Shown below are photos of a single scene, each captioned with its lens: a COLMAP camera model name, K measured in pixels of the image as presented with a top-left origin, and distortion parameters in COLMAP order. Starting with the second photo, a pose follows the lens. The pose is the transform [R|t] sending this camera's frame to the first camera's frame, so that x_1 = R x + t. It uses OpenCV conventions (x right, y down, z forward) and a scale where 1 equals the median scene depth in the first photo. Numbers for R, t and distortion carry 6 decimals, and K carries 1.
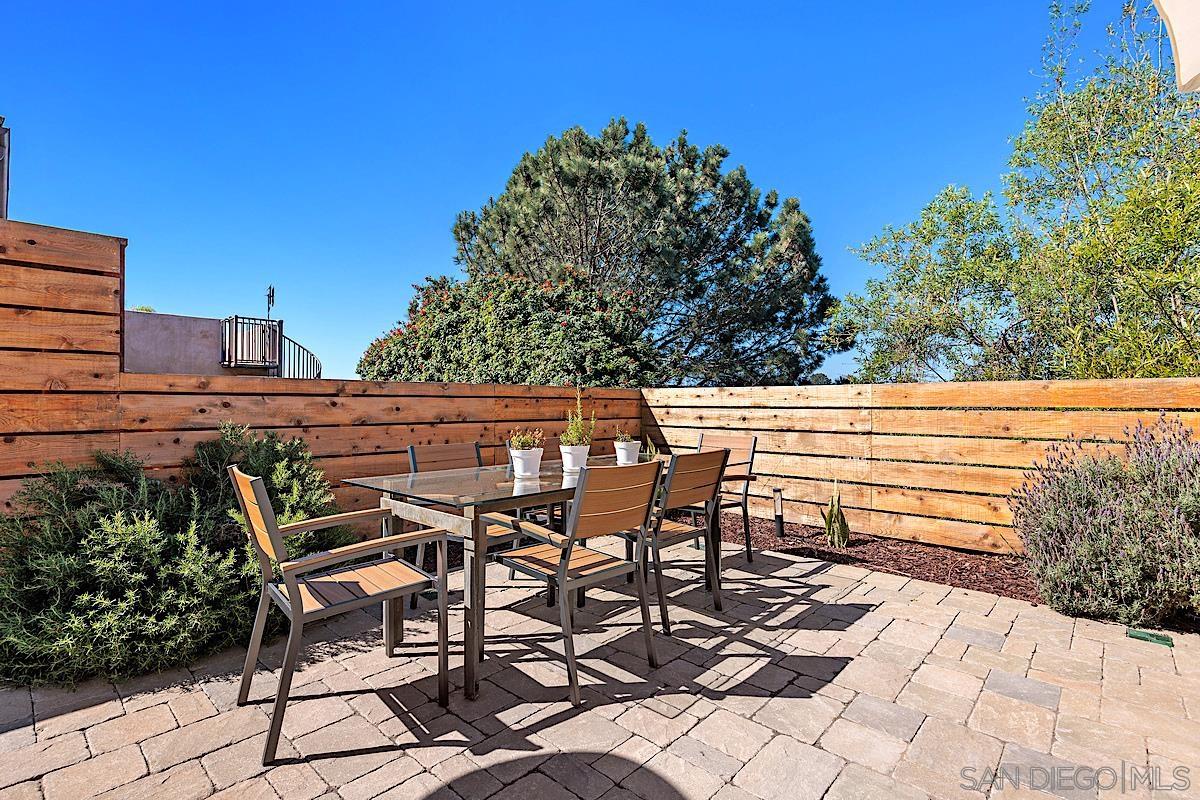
lens RADIAL K [[558.8, 0, 593.2], [0, 558.8, 405.9], [0, 0, 1]] dist [-0.004819, 0.000565]
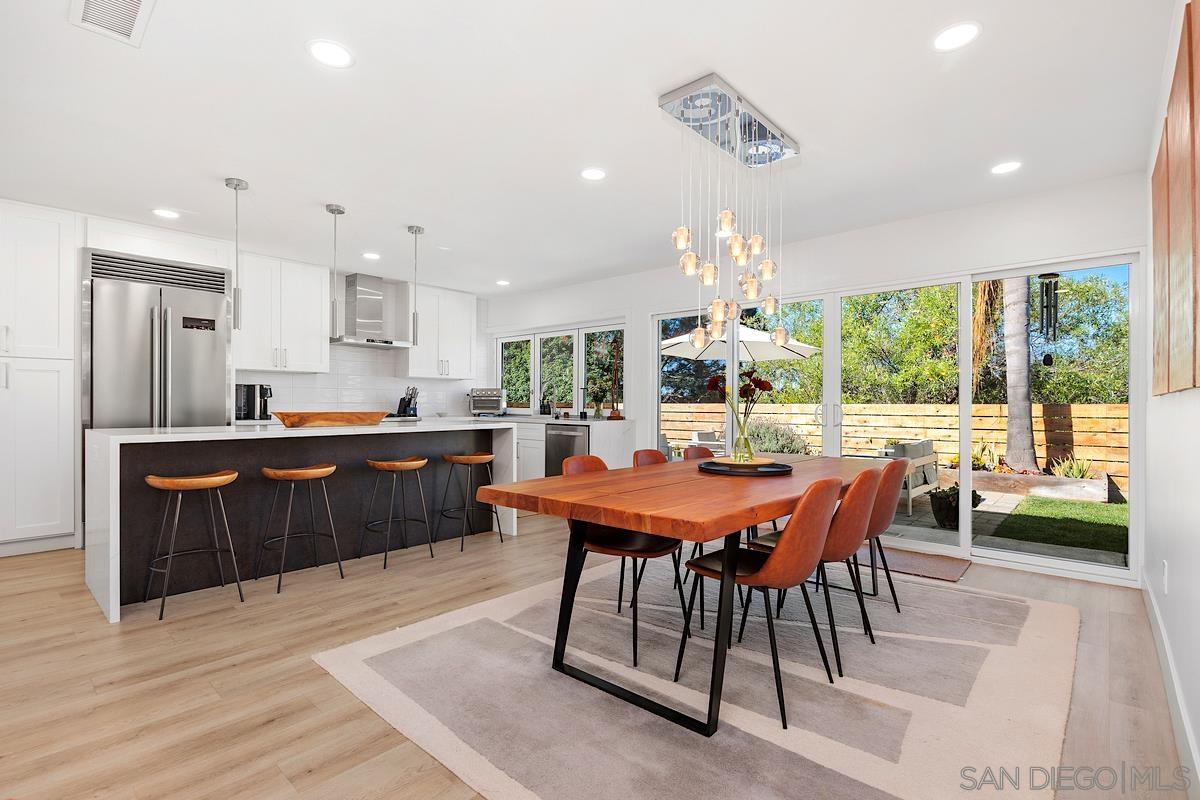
lens RADIAL K [[558.8, 0, 594.2], [0, 558.8, 408.6], [0, 0, 1]] dist [-0.004819, 0.000565]
pose [[0.999960, 0.005591, 0.006967, -0.004495], [-0.005614, 0.999979, 0.003238, -0.007990], [-0.006949, -0.003277, 0.999970, -0.690187]]
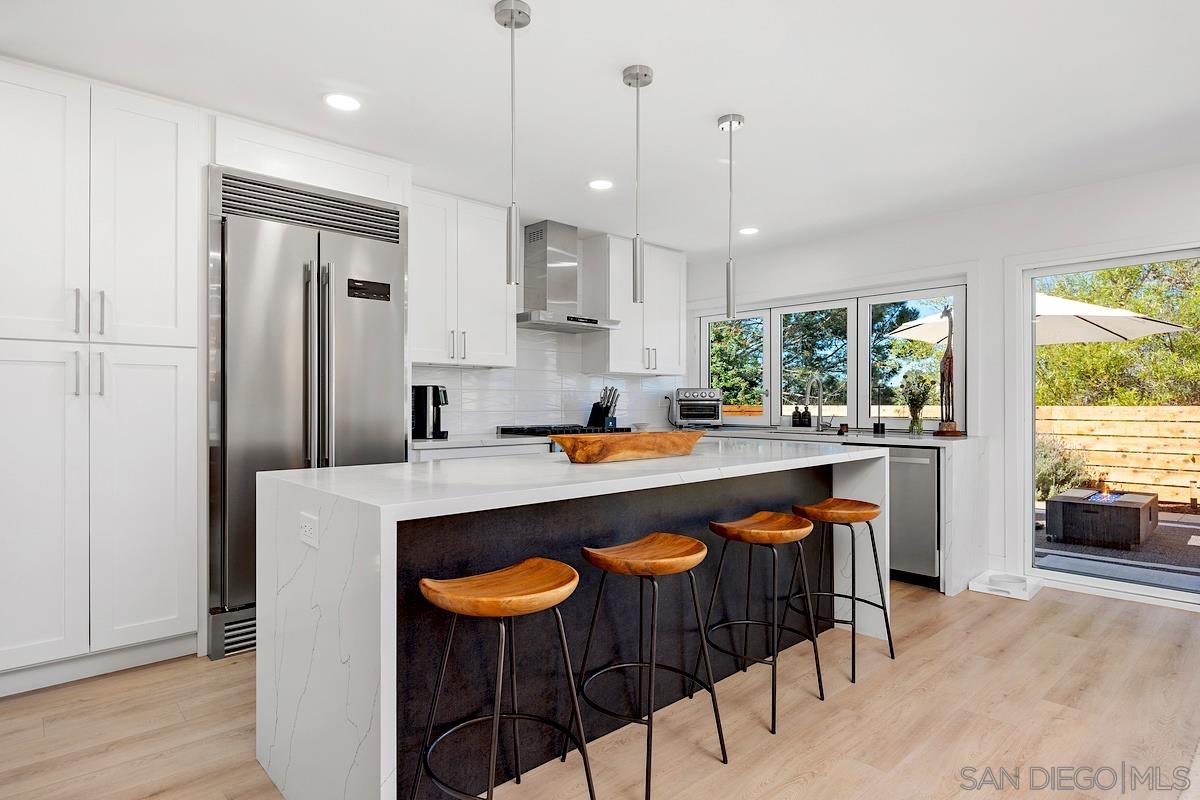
lens RADIAL K [[645.2, 0, 594.6], [0, 645.2, 400.9], [0, 0, 1]] dist [0.001325, -0.000849]
pose [[0.996775, -0.000592, -0.080241, -0.155613], [-0.000195, 0.999952, -0.009798, -0.012964], [0.080243, 0.009782, 0.996727, -0.573501]]
